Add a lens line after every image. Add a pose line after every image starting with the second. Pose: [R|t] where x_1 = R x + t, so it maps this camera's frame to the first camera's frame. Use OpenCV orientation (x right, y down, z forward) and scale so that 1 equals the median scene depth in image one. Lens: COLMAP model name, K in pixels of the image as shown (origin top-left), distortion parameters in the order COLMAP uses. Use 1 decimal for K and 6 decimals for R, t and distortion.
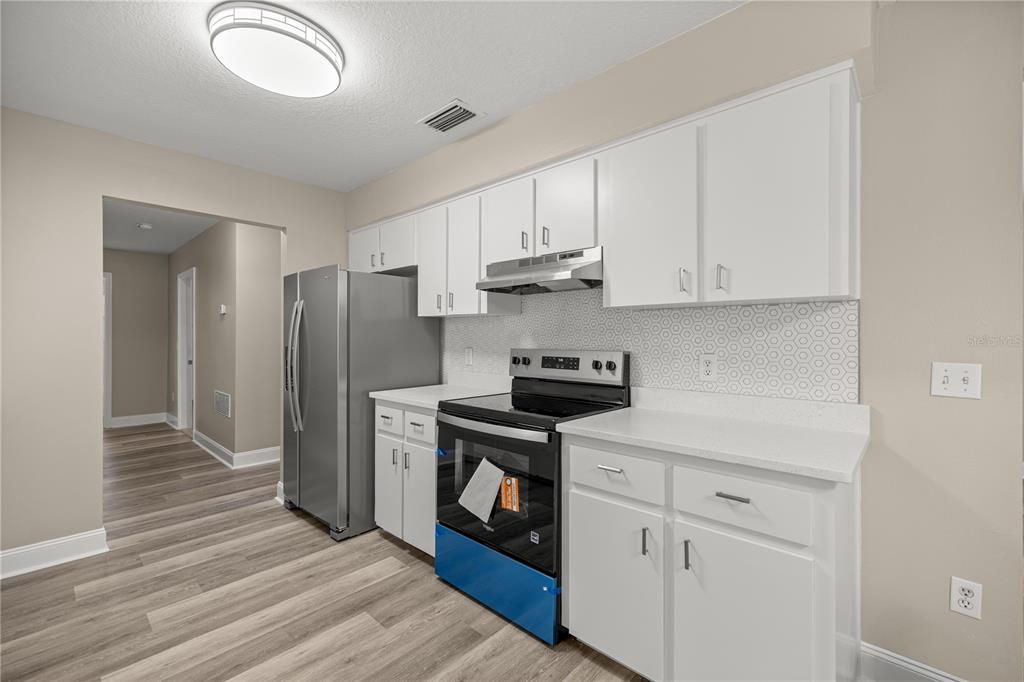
lens RADIAL K [[435.2, 0, 510.2], [0, 435.2, 335.2], [0, 0, 1]] dist [0.003518, -0.000698]
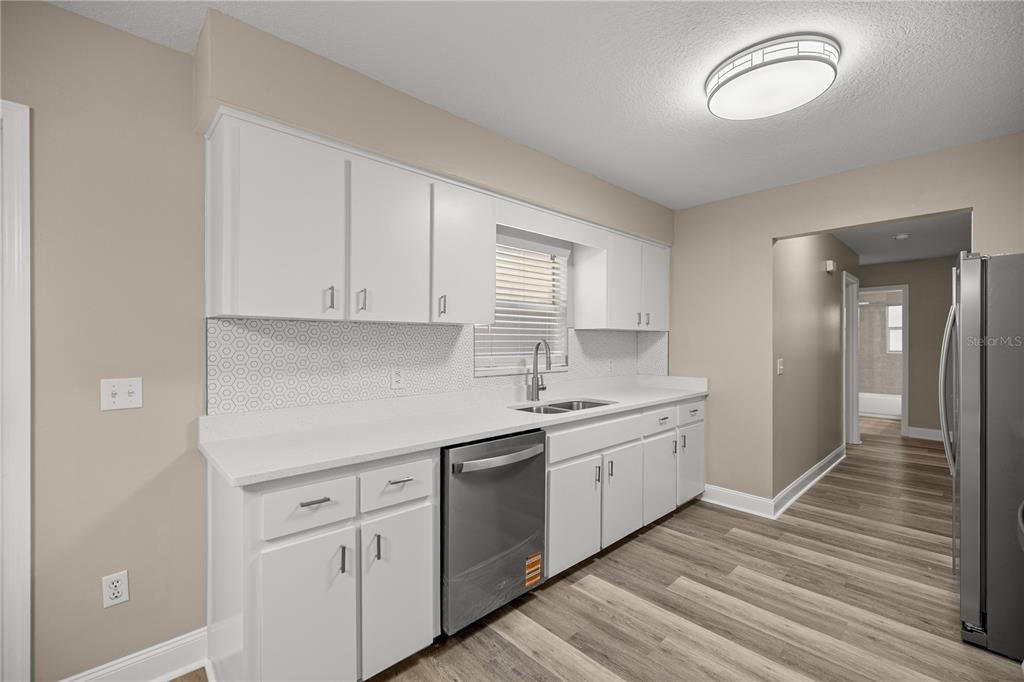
lens RADIAL K [[435.2, 0, 506.5], [0, 435.2, 342.1], [0, 0, 1]] dist [0.003518, -0.000698]
pose [[-0.070120, -0.001997, -0.997537, 0.416609], [0.000390, 0.999998, -0.002029, -0.016111], [0.997539, -0.000531, -0.070119, 0.341577]]
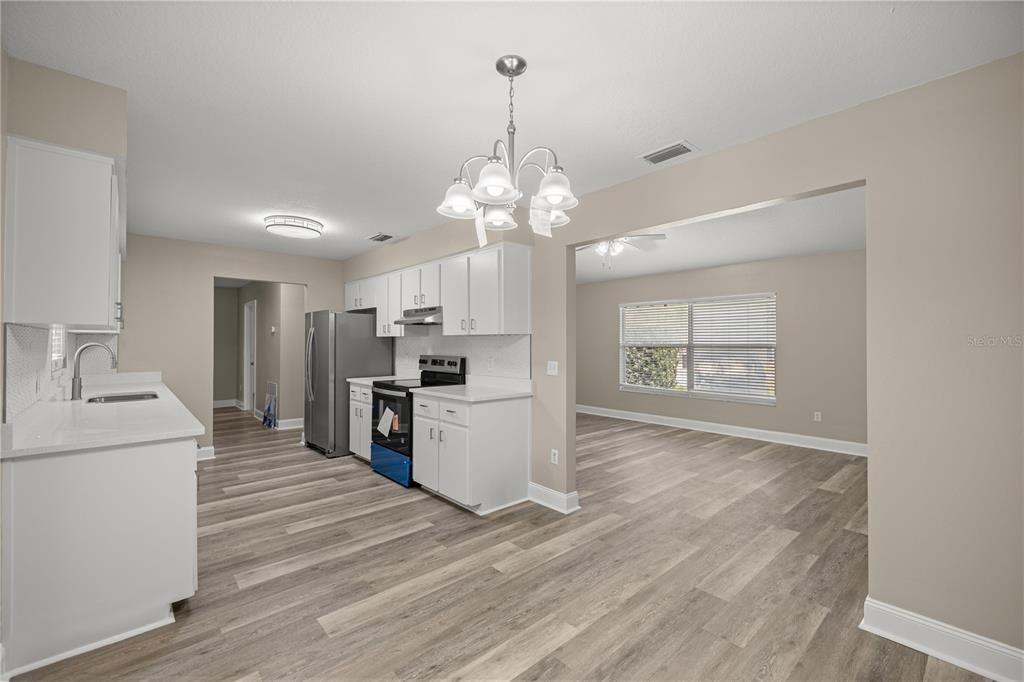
lens RADIAL K [[435.2, 0, 509.1], [0, 435.2, 336.5], [0, 0, 1]] dist [0.003518, -0.000698]
pose [[0.995645, -0.001233, -0.093221, 0.613929], [0.000137, 0.999931, -0.011755, -0.028450], [0.093230, 0.011691, 0.995576, -0.887127]]
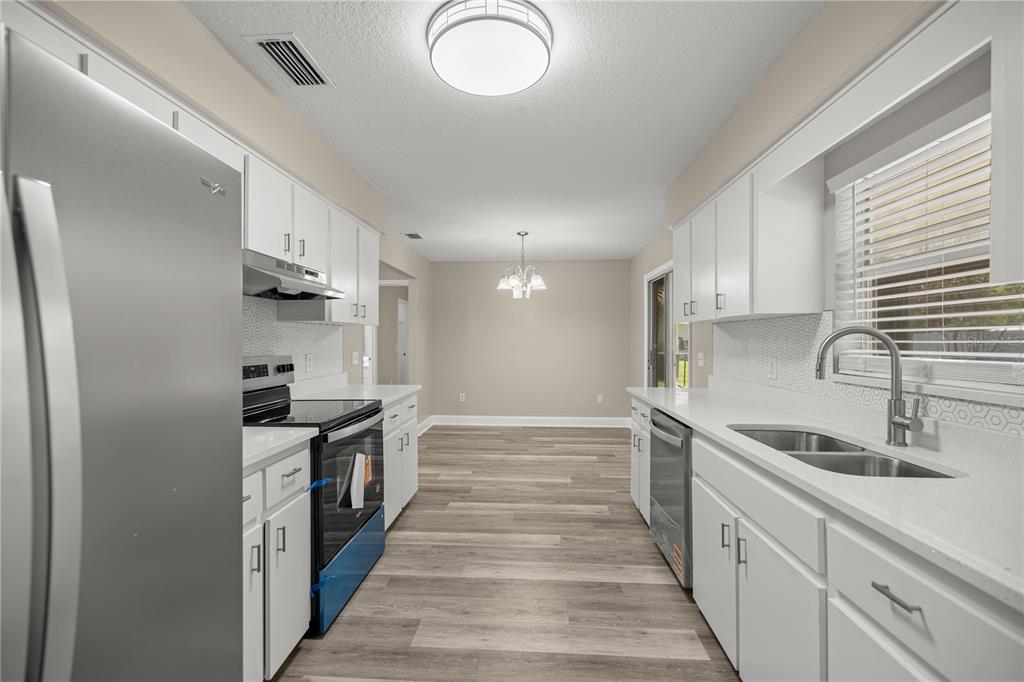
lens RADIAL K [[435.2, 0, 508.8], [0, 435.2, 341.3], [0, 0, 1]] dist [0.003518, -0.000698]
pose [[-0.634249, -0.001159, 0.773128, -0.980910], [-0.000322, 0.999999, 0.001235, -0.003267], [-0.773128, 0.000535, -0.634249, 1.192667]]
